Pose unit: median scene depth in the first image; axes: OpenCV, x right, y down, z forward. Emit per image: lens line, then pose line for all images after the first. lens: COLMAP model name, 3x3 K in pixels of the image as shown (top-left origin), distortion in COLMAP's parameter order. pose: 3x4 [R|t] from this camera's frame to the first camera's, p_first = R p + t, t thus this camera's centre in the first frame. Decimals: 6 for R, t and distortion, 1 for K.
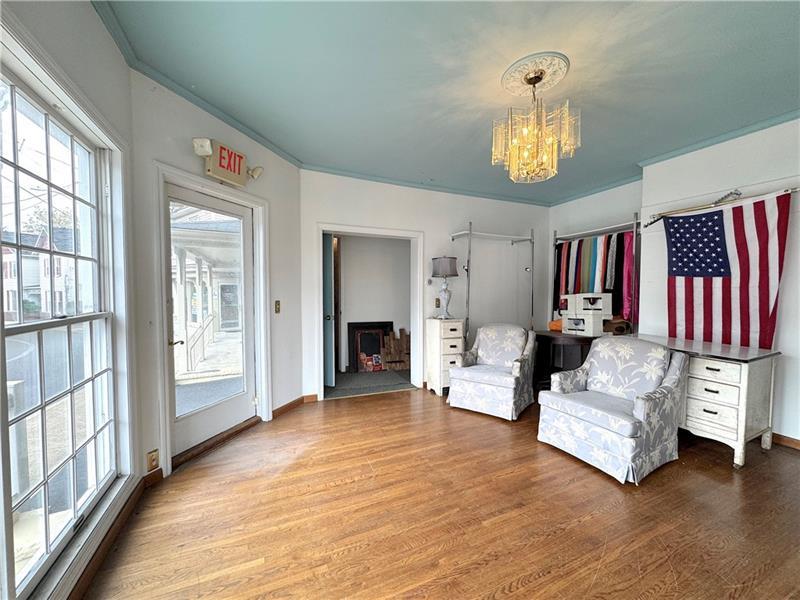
lens RADIAL K [[317.9, 0, 399.1], [0, 317.9, 300.1], [0, 0, 1]] dist [-0.004464, 0.000055]
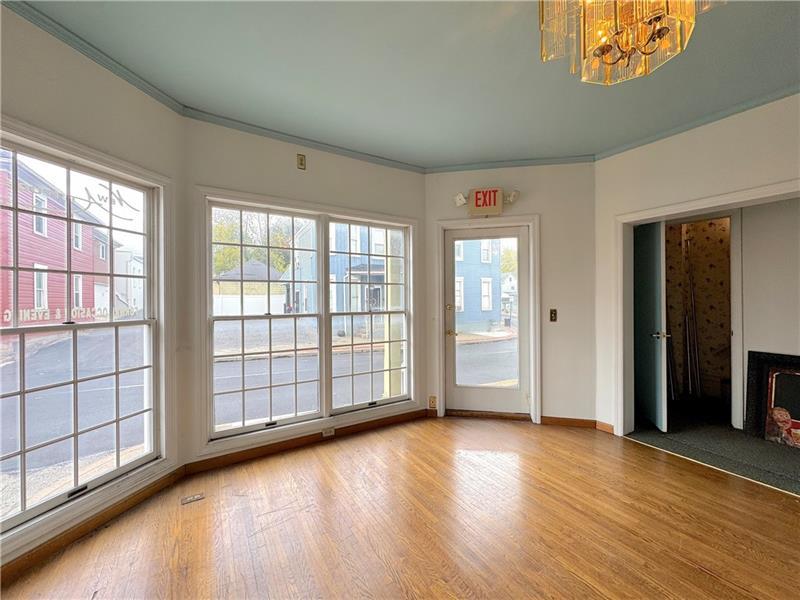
lens RADIAL K [[317.9, 0, 404.5], [0, 317.9, 301.4], [0, 0, 1]] dist [-0.004464, 0.000055]
pose [[0.135357, -0.001076, -0.990796, 0.579504], [-0.028618, 0.999578, -0.004996, -0.004790], [0.990384, 0.029030, 0.135269, 0.423478]]
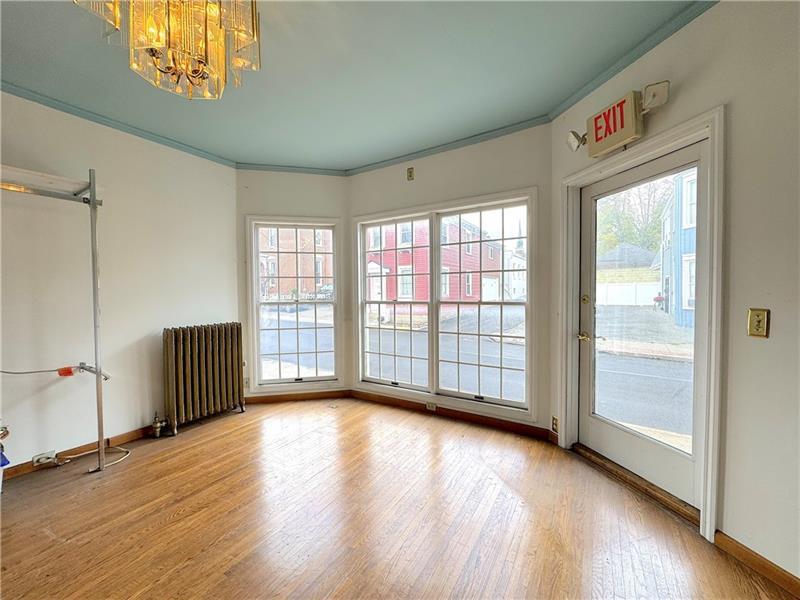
lens RADIAL K [[317.9, 0, 404.3], [0, 317.9, 299.2], [0, 0, 1]] dist [-0.004464, 0.000055]
pose [[-0.825311, 0.015762, -0.564459, 0.281837], [-0.015683, 0.998585, 0.050815, -0.026380], [0.564461, 0.050791, -0.823895, 1.146400]]
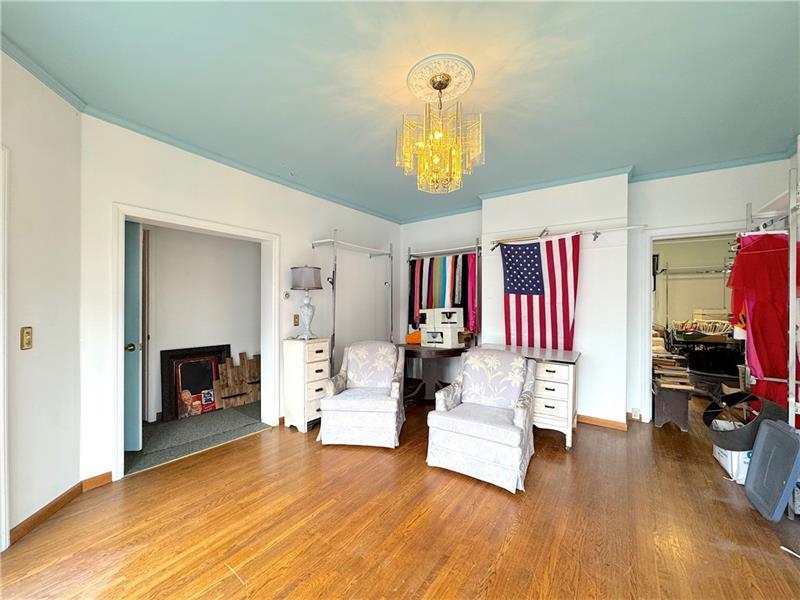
lens RADIAL K [[317.9, 0, 399.2], [0, 317.9, 300.4], [0, 0, 1]] dist [-0.004464, 0.000055]
pose [[0.860087, 0.003464, 0.510135, -0.106055], [0.014179, 0.999428, -0.030693, -0.019943], [-0.509950, 0.033632, 0.859546, 0.188958]]
